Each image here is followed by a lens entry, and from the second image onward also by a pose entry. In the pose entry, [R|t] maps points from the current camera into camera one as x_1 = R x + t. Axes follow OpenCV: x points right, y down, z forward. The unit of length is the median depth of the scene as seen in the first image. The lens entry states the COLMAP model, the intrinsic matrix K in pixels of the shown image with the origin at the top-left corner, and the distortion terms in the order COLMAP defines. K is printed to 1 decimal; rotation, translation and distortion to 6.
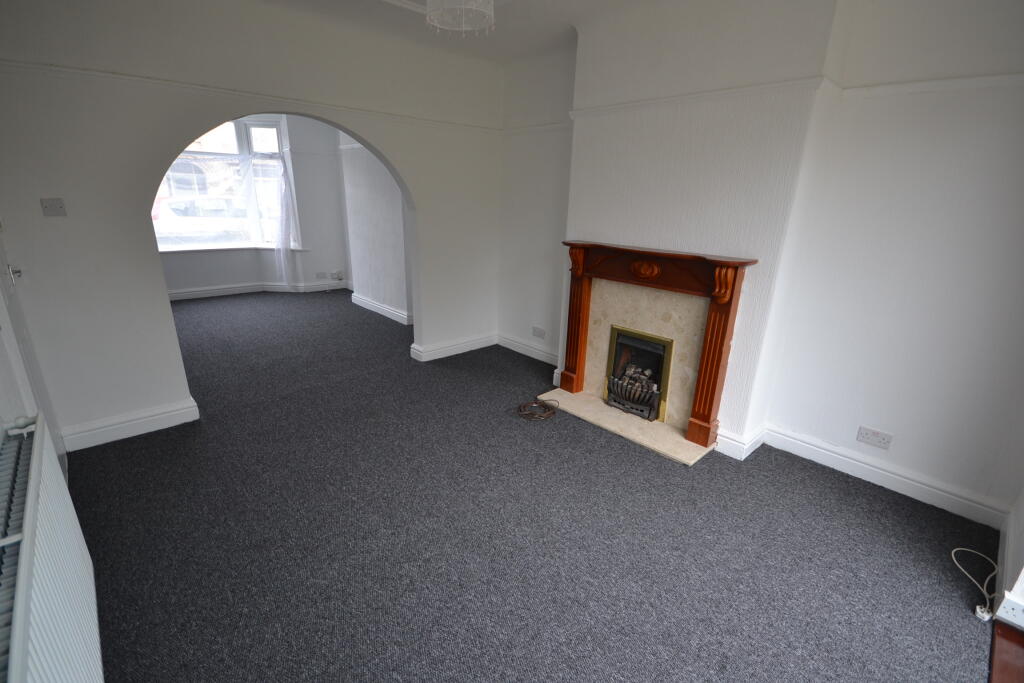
lens RADIAL K [[460.5, 0, 504.2], [0, 460.5, 337.8], [0, 0, 1]] dist [0.000785, 0.000522]
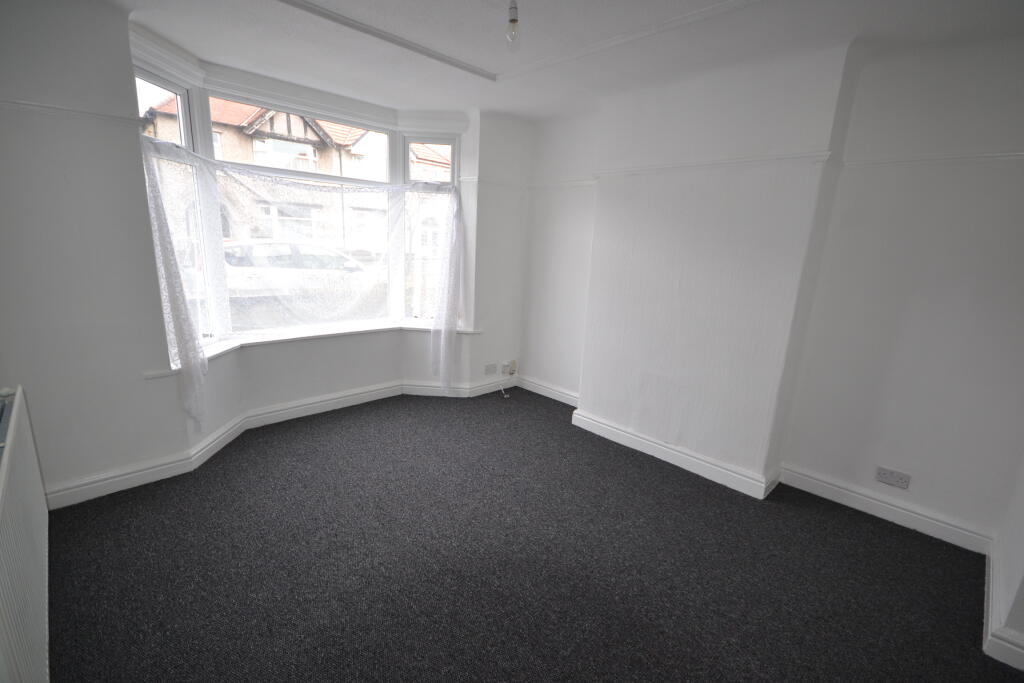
lens RADIAL K [[460.5, 0, 539.6], [0, 460.5, 325.2], [0, 0, 1]] dist [0.000785, 0.000522]
pose [[0.996375, 0.006719, 0.084804, -0.403529], [0.001514, 0.995317, -0.096649, -0.139413], [-0.085056, 0.096427, 0.991699, 0.365660]]
